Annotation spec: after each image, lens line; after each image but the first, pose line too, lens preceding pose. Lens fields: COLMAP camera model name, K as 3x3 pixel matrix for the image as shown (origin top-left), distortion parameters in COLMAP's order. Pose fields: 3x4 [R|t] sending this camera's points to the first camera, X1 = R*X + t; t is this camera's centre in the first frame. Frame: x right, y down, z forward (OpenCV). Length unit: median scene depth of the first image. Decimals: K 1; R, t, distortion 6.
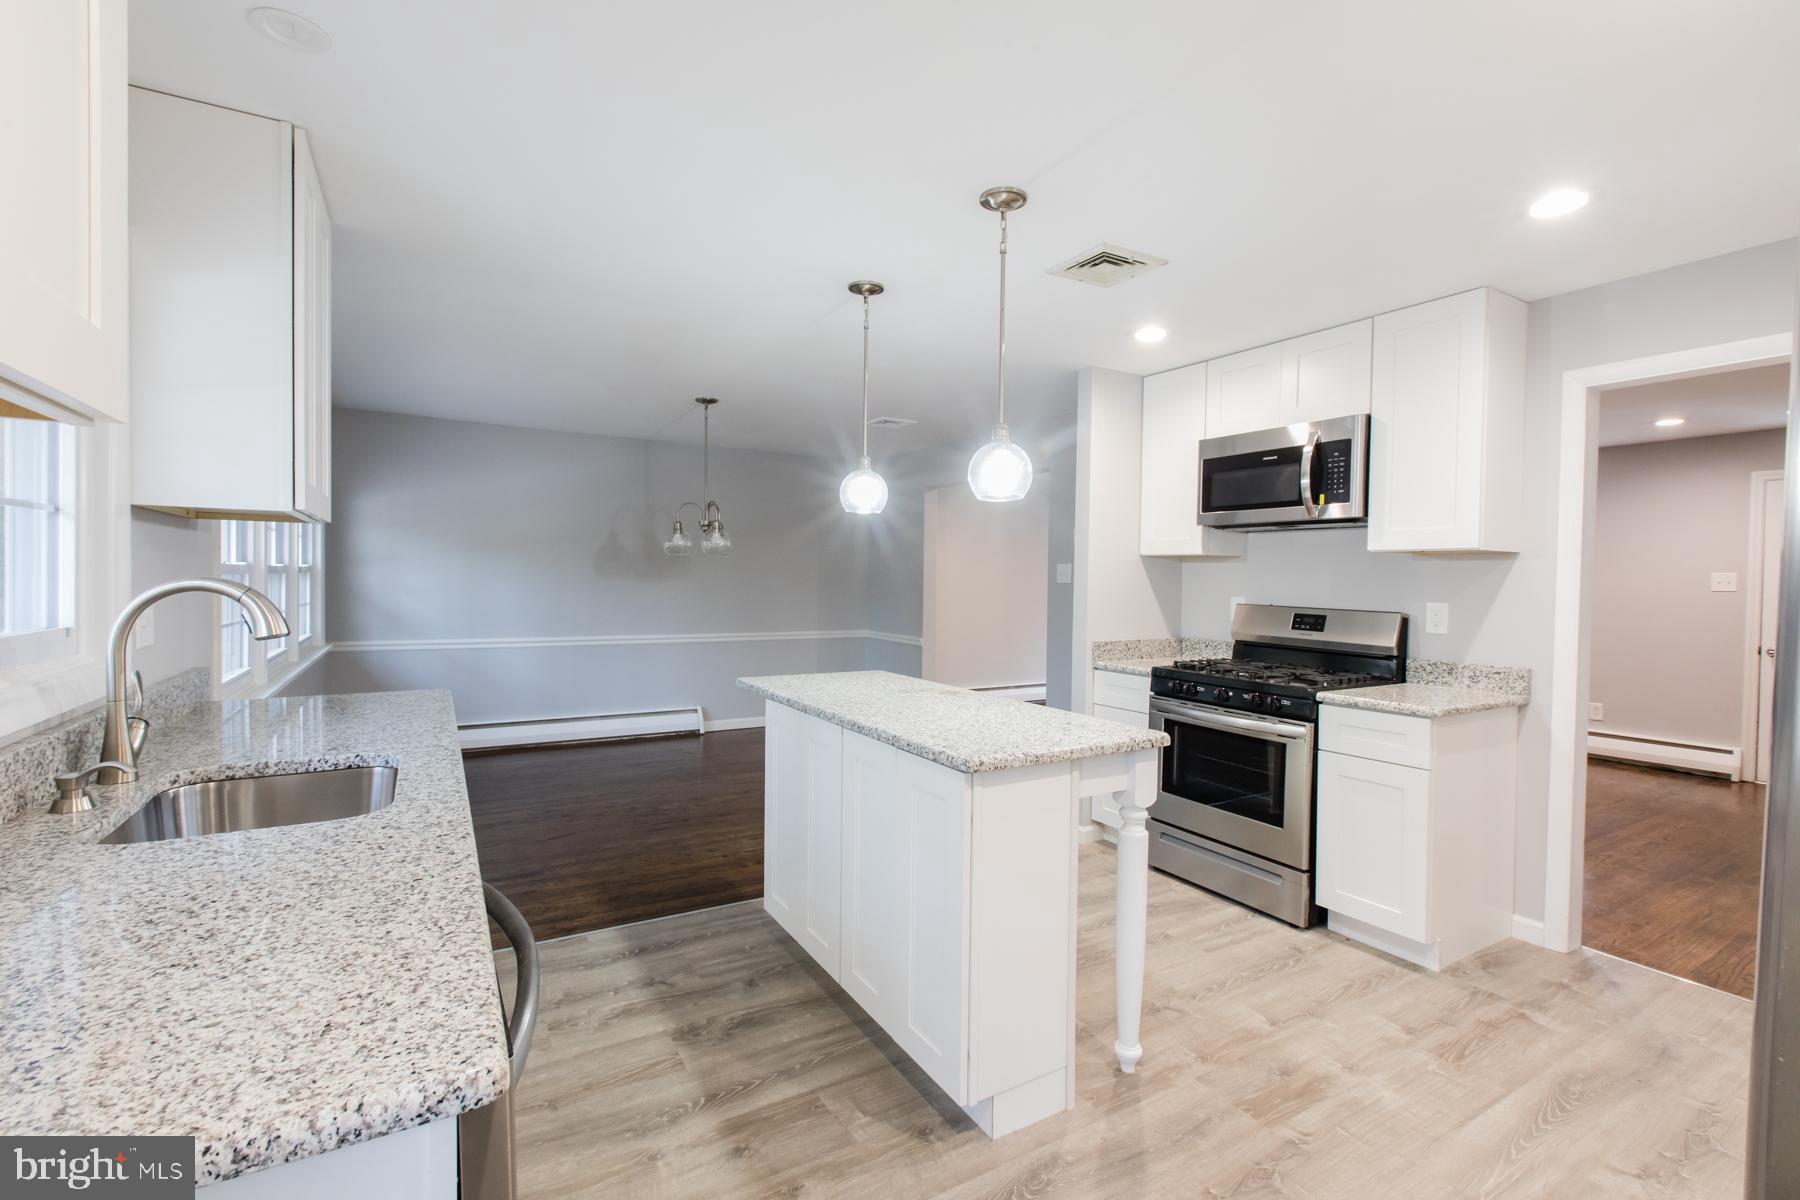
lens RADIAL K [[790.3, 0, 892.4], [0, 790.3, 593.6], [0, 0, 1]] dist [0.001068, -0.002468]
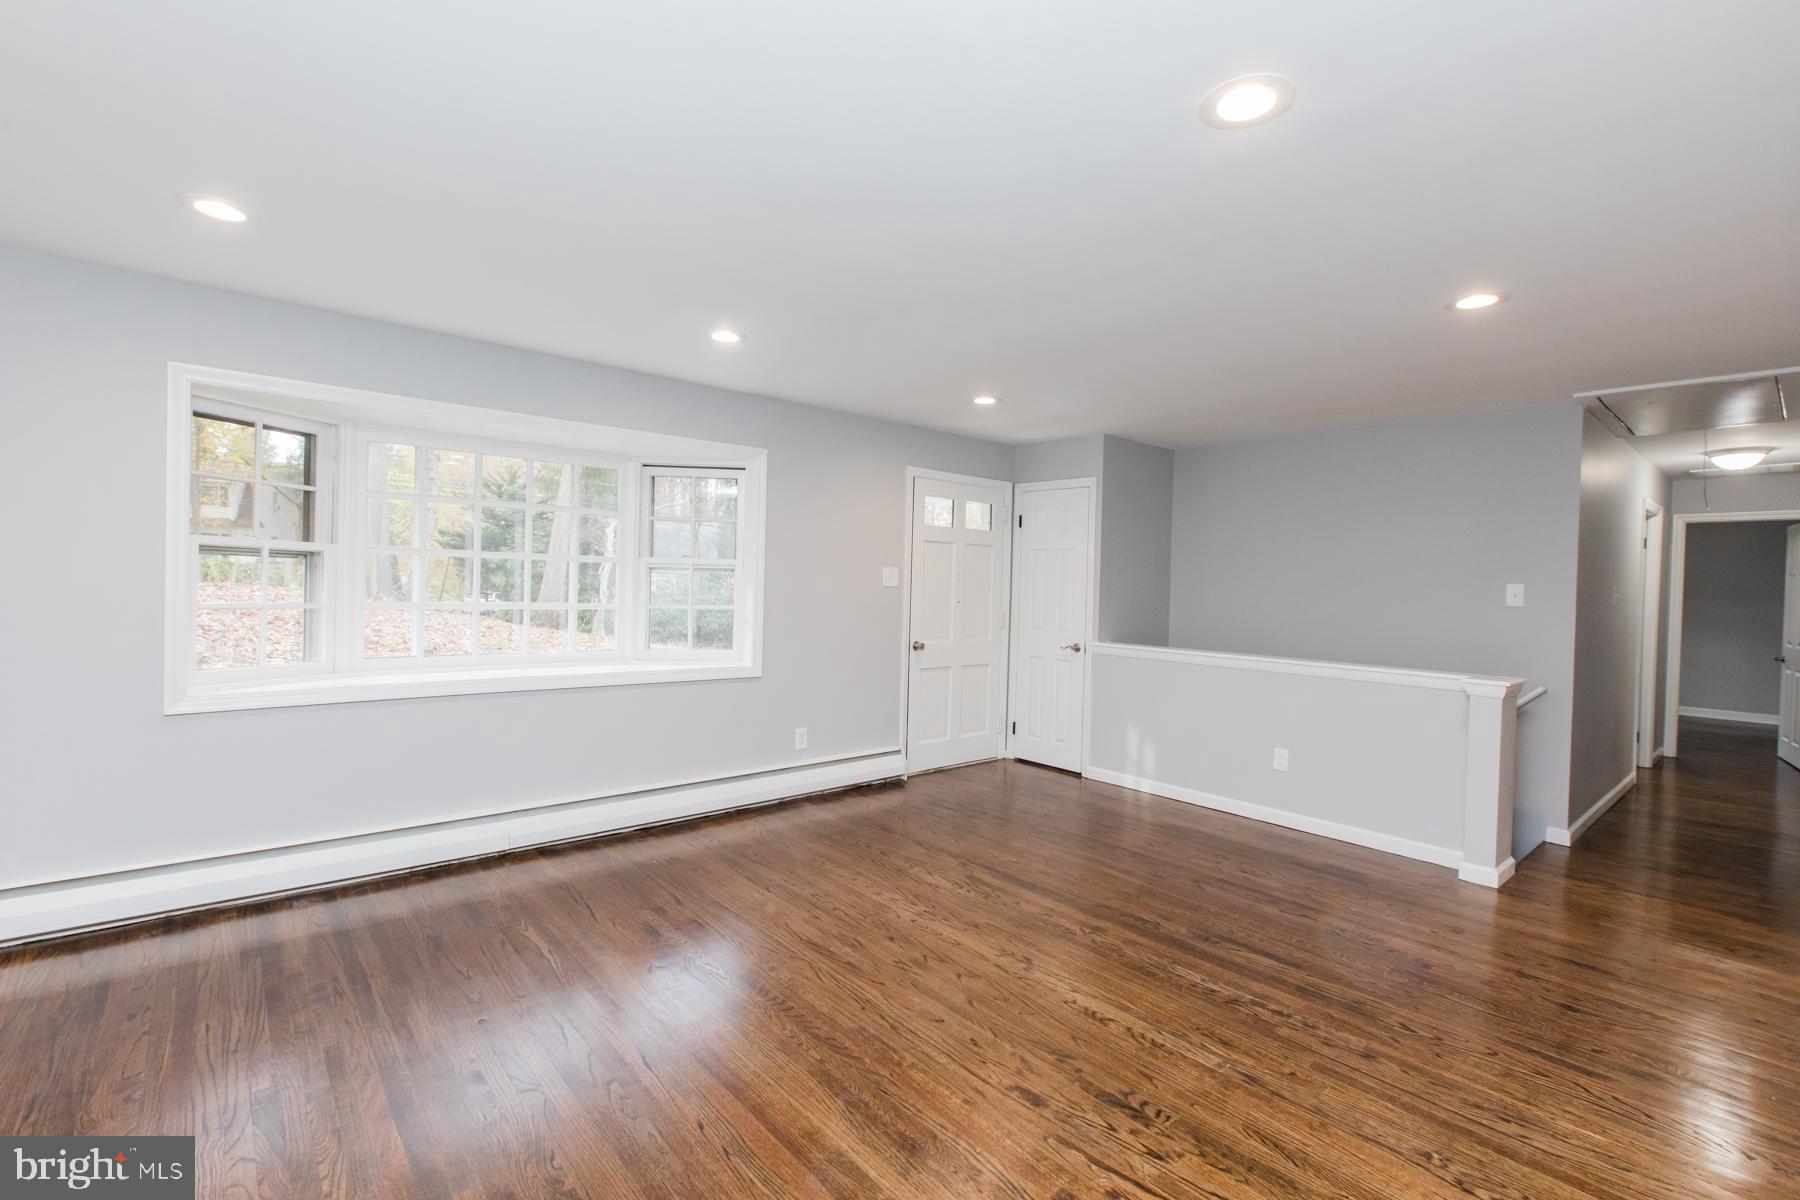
lens RADIAL K [[793.0, 0, 899.2], [0, 793.0, 593.8], [0, 0, 1]] dist [-0.001028, -0.001200]
pose [[-0.189641, -0.027971, 0.981455, 0.178330], [-0.007558, 0.999606, 0.027028, -0.035993], [-0.981824, -0.002292, -0.189778, 2.031692]]
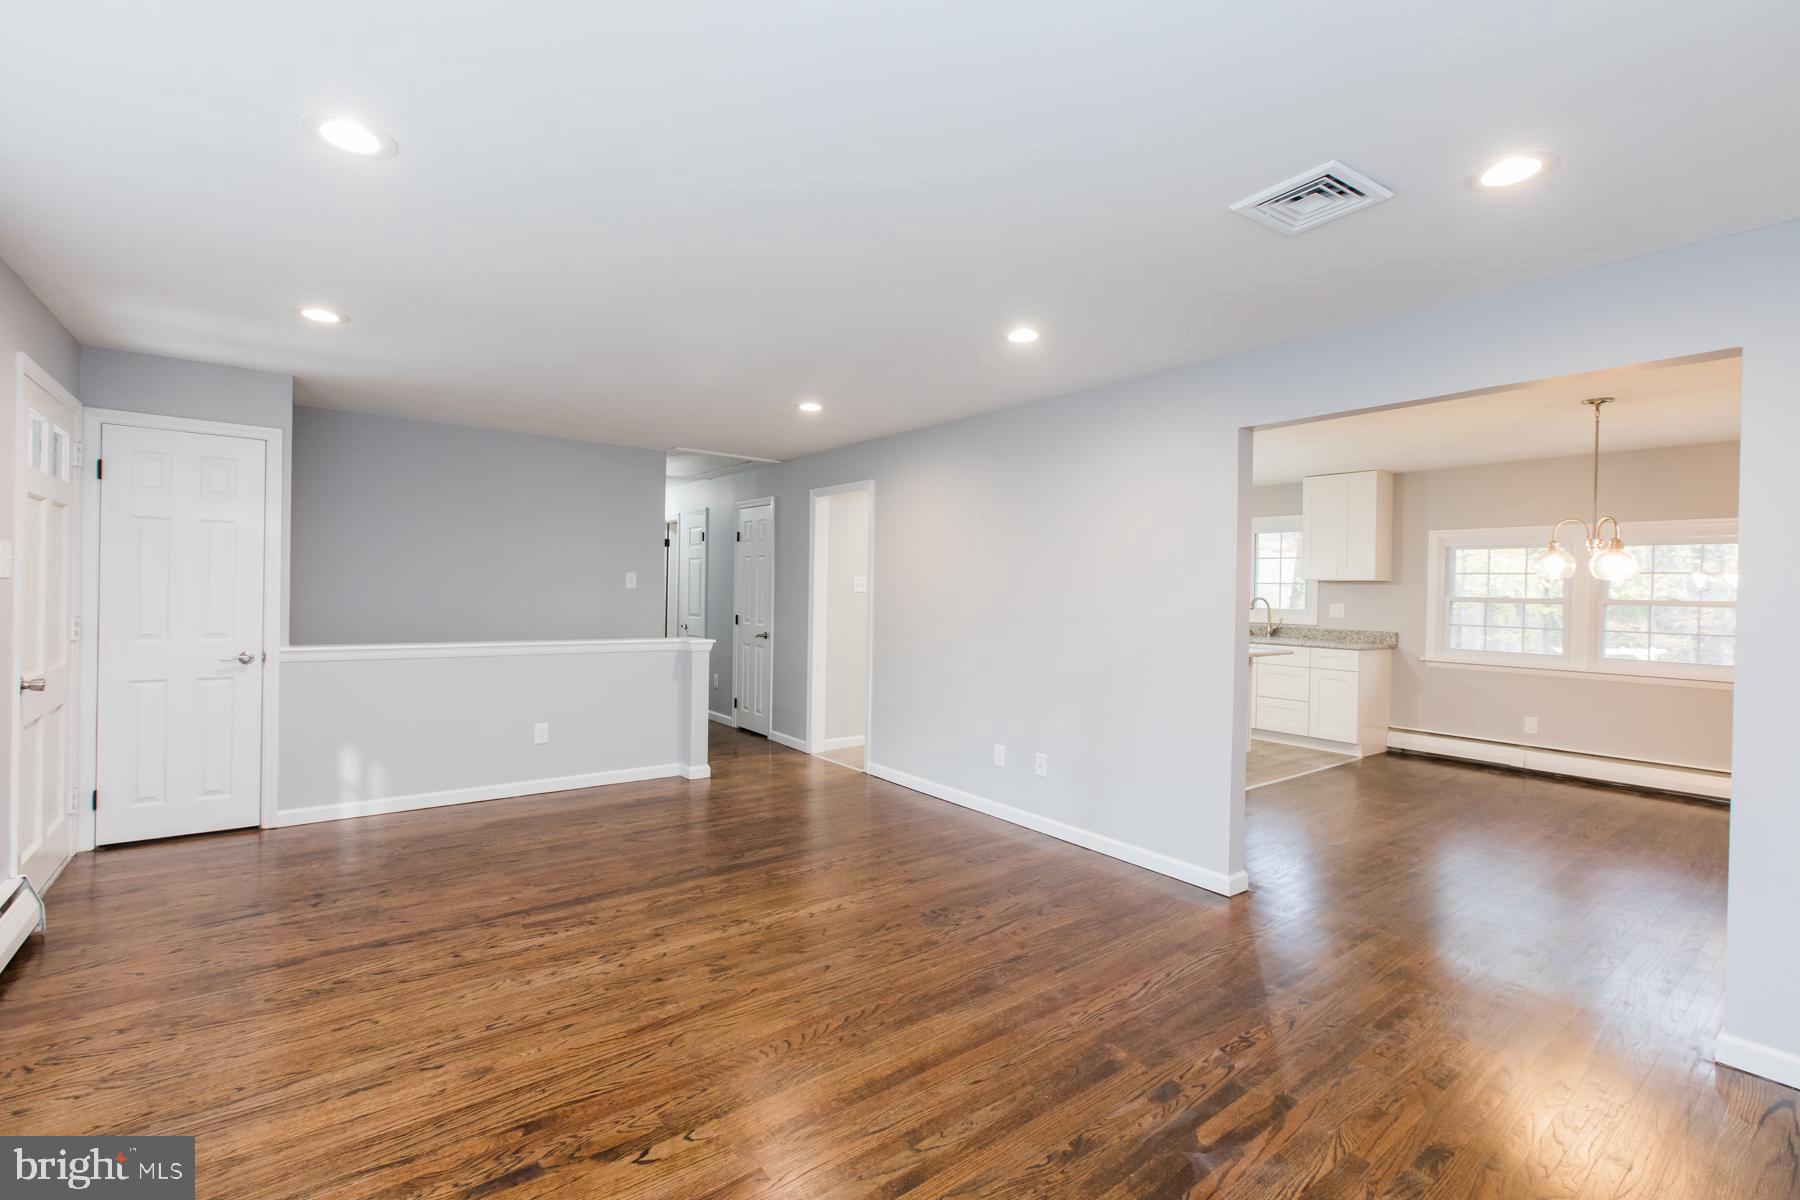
lens RADIAL K [[790.3, 0, 892.4], [0, 790.3, 593.6], [0, 0, 1]] dist [0.001068, -0.002468]
pose [[-0.991380, -0.029457, -0.127662, 0.966161], [-0.032914, 0.999144, 0.025056, -0.042128], [0.126814, 0.029042, -0.991501, 2.717139]]
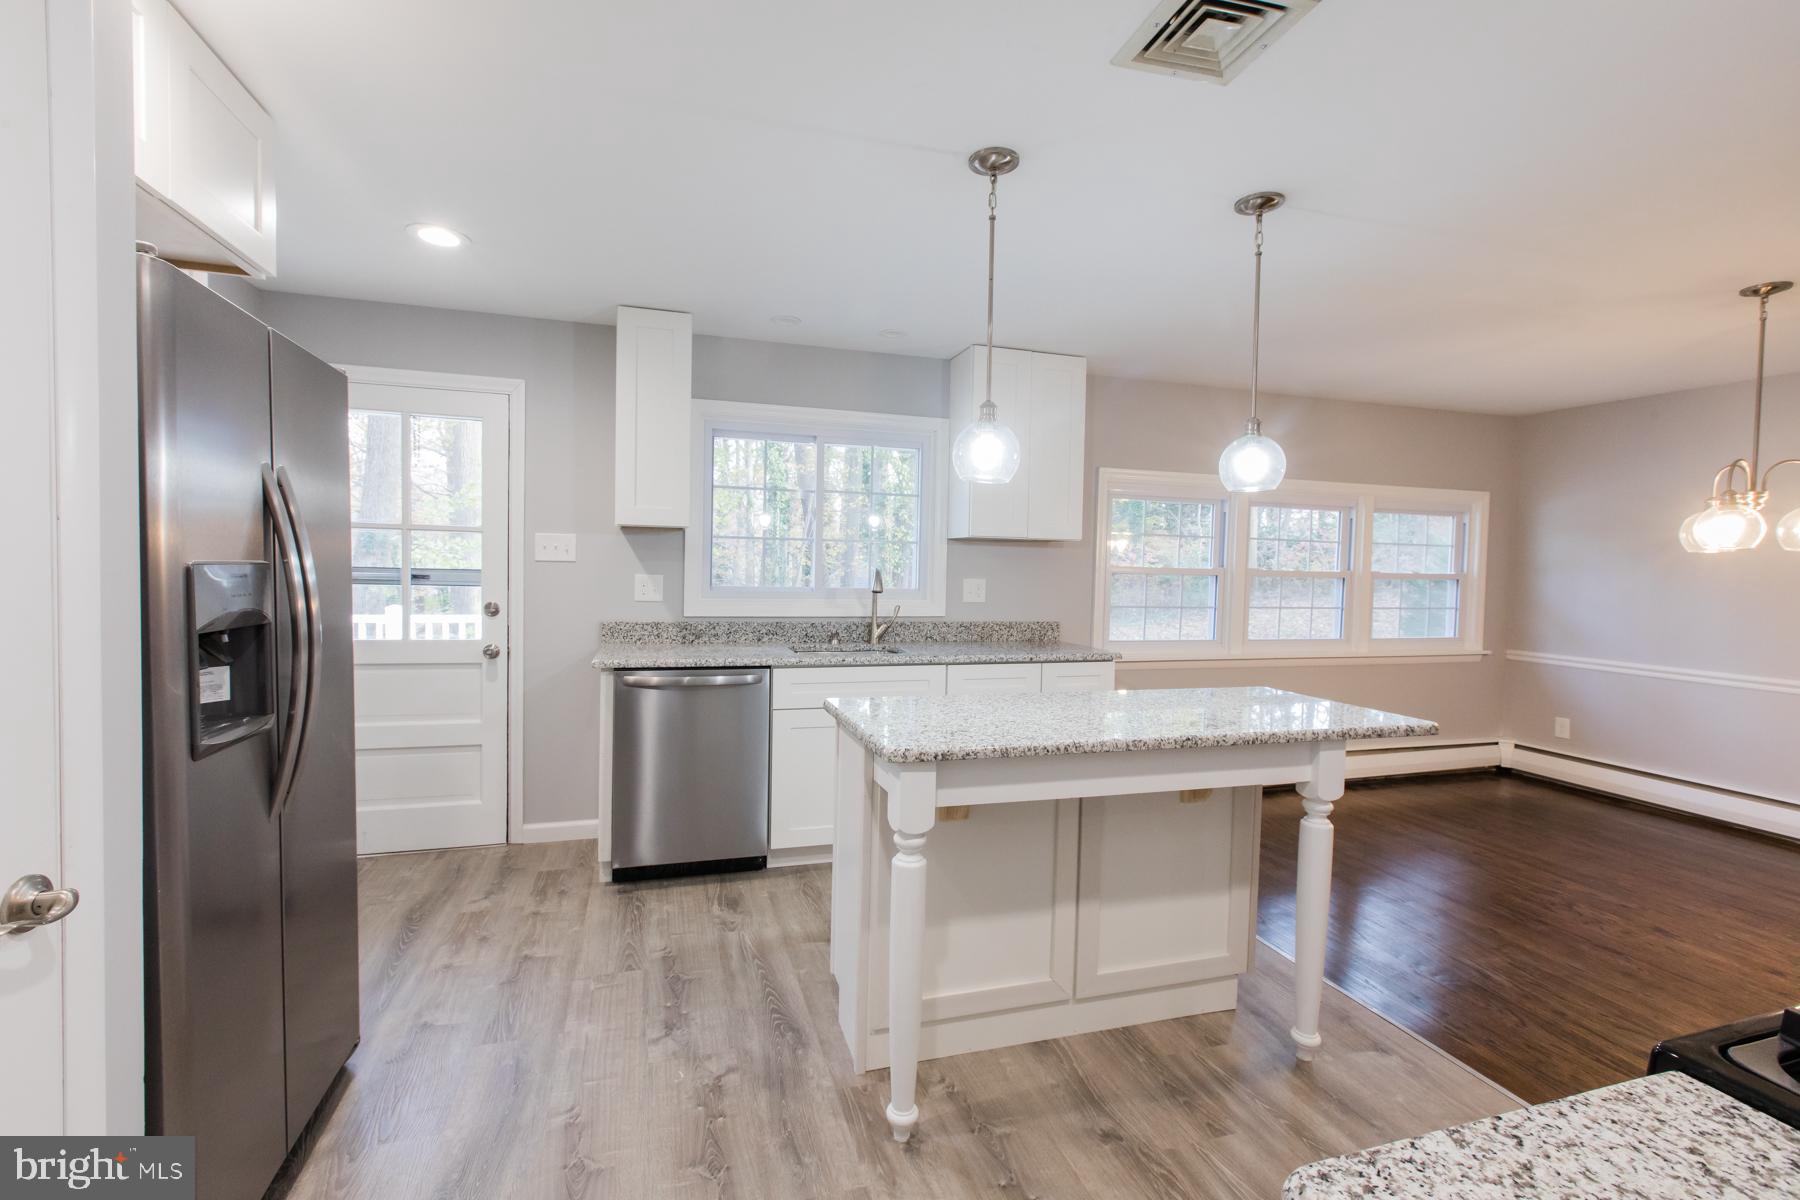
lens RADIAL K [[798.8, 0, 895.9], [0, 798.8, 600.4], [0, 0, 1]] dist [0.000127, 0.000159]
pose [[-0.226187, 0.023844, -0.973792, 0.755026], [-0.045338, 0.998359, 0.034976, -0.002502], [0.973028, 0.052061, -0.224735, 0.776674]]
